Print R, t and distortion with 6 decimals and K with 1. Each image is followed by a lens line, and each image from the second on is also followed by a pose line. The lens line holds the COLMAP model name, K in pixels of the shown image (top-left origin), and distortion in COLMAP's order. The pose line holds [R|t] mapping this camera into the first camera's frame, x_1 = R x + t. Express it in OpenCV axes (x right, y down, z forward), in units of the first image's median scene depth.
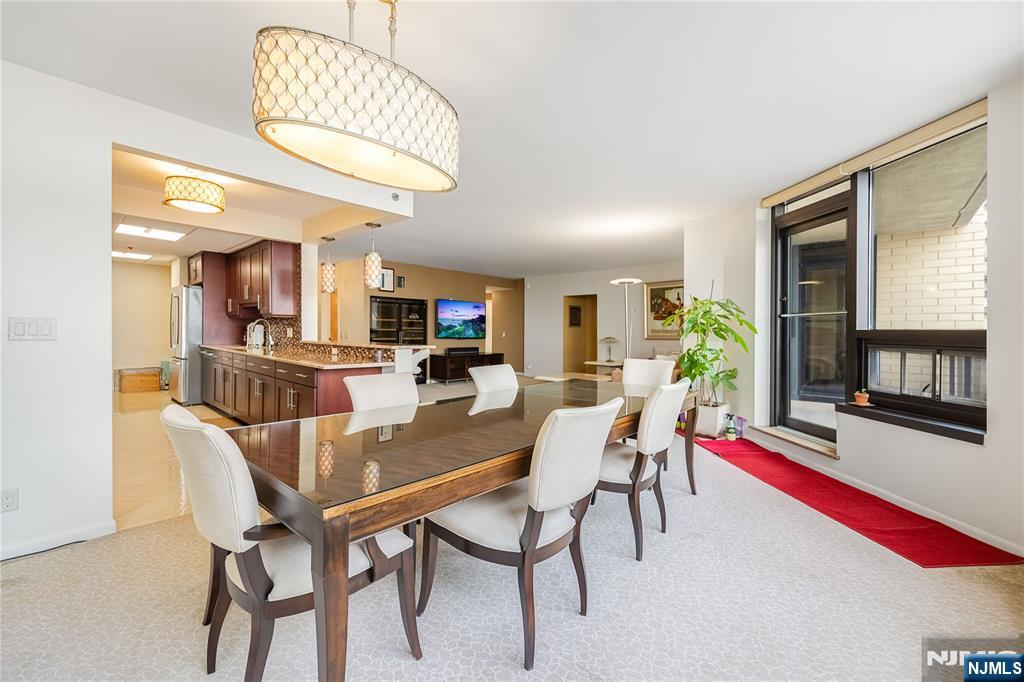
lens RADIAL K [[418.4, 0, 506.3], [0, 418.4, 338.6], [0, 0, 1]] dist [-0.012260, 0.003837]
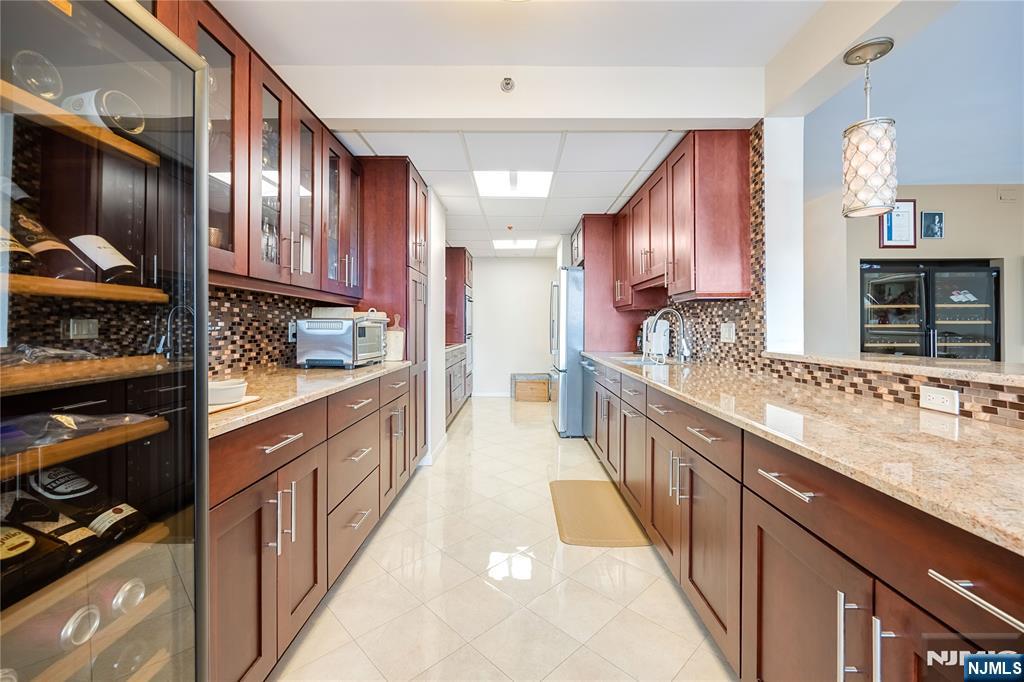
lens RADIAL K [[418.4, 0, 506.4], [0, 418.4, 324.4], [0, 0, 1]] dist [-0.012260, 0.003837]
pose [[0.655149, -0.017944, -0.755286, -0.256694], [-0.006974, 0.999532, -0.029796, -0.006872], [0.755467, 0.024788, 0.654717, 0.396454]]
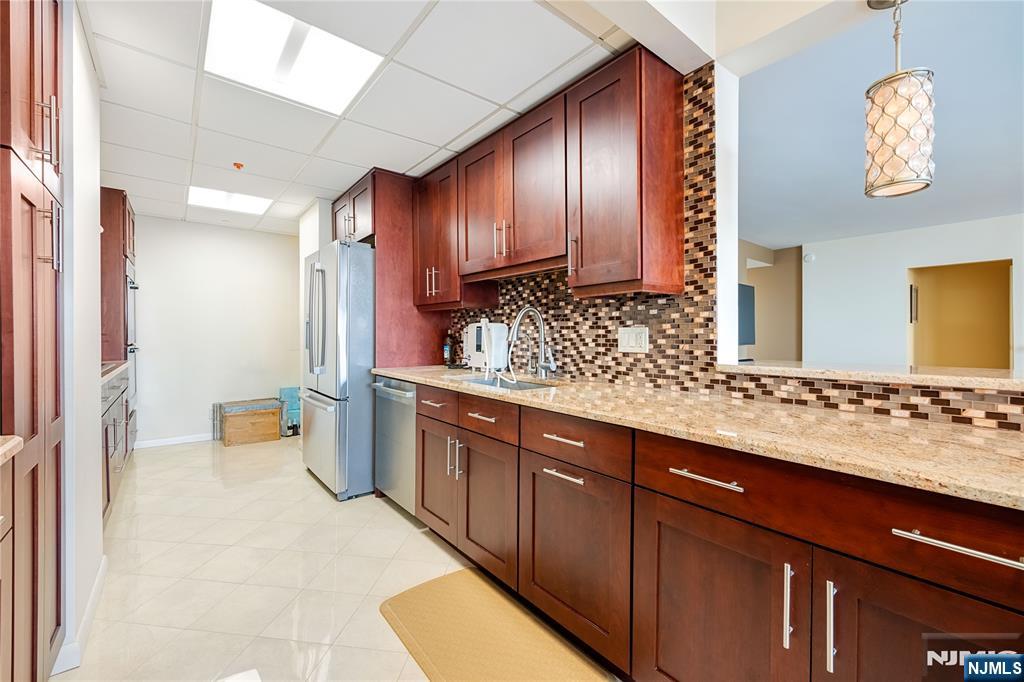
lens RADIAL K [[418.4, 0, 501.6], [0, 418.4, 336.7], [0, 0, 1]] dist [-0.012260, 0.003837]
pose [[0.986876, -0.013245, -0.160935, -0.448565], [0.011444, 0.999861, -0.012113, -0.011469], [0.161073, 0.010112, 0.986891, 0.488271]]
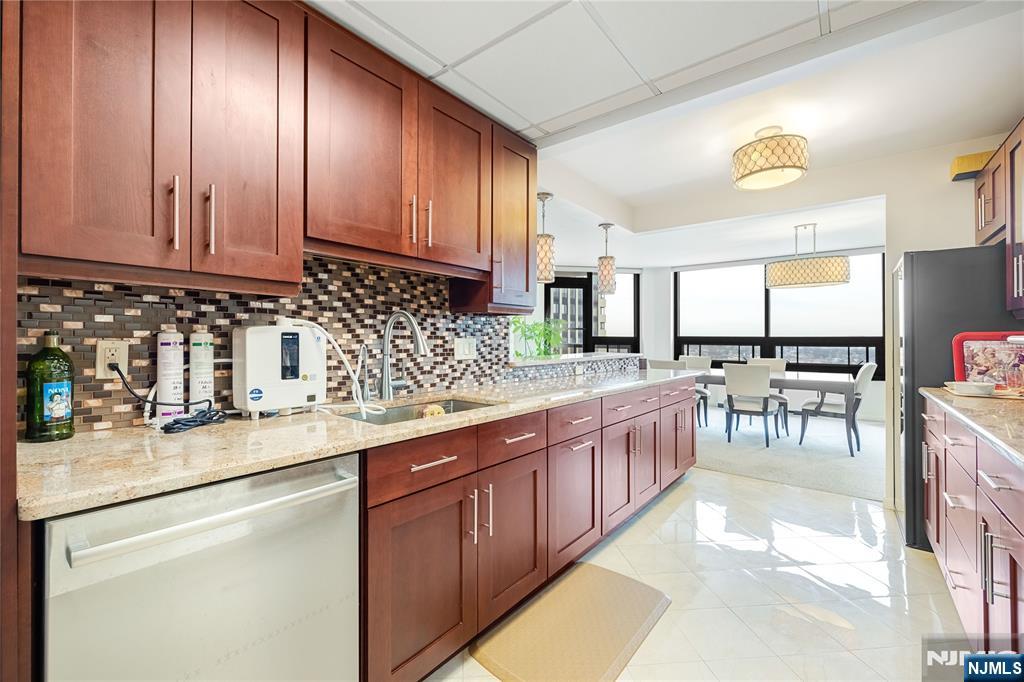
lens RADIAL K [[418.4, 0, 505.3], [0, 418.4, 333.2], [0, 0, 1]] dist [-0.012260, 0.003837]
pose [[-0.045041, -0.000851, 0.998985, -0.744680], [0.010635, 0.999943, 0.001331, -0.024433], [-0.998929, 0.010684, -0.045029, 0.766138]]
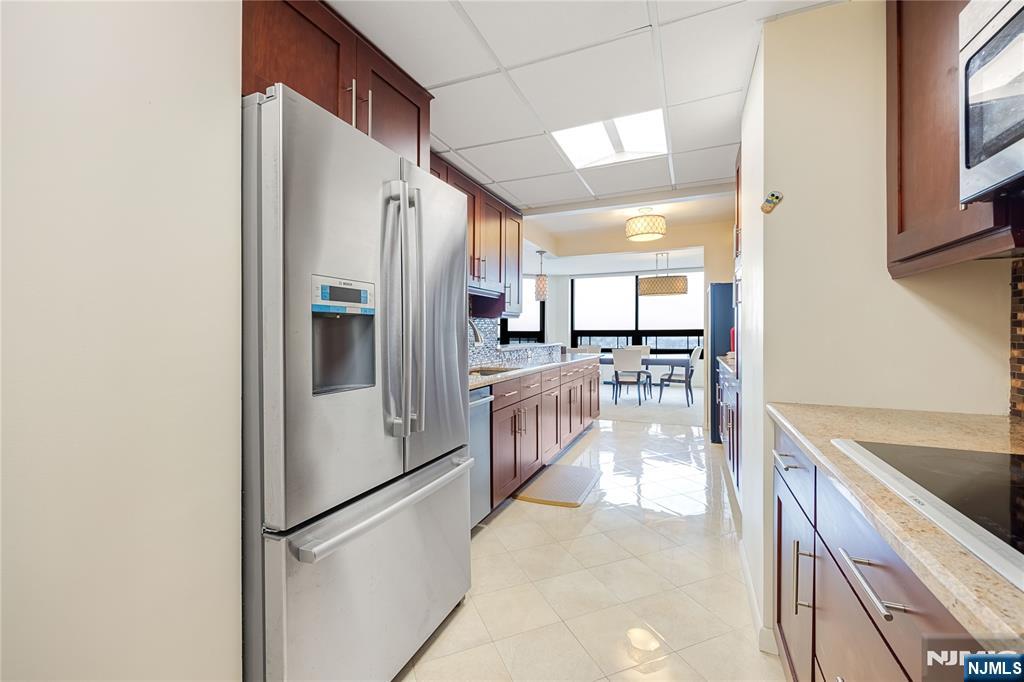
lens RADIAL K [[418.4, 0, 510.7], [0, 418.4, 336.0], [0, 0, 1]] dist [-0.012260, 0.003837]
pose [[-0.321884, -0.017506, 0.946617, -0.922436], [0.017890, 0.999538, 0.024567, -0.028673], [-0.946610, 0.024843, -0.321422, 0.915210]]
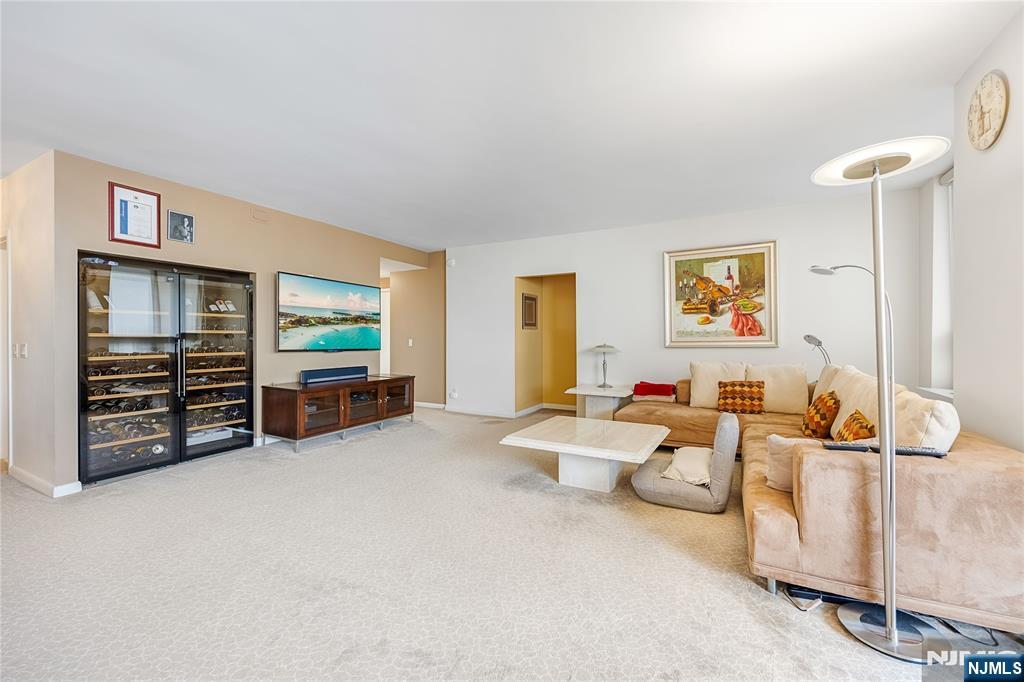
lens RADIAL K [[418.4, 0, 505.8], [0, 418.4, 333.6], [0, 0, 1]] dist [-0.012260, 0.003837]
pose [[0.968997, -0.008260, 0.246934, -0.035378], [0.014842, 0.999582, -0.024805, -0.008115], [-0.246626, 0.027701, 0.968715, 0.587001]]
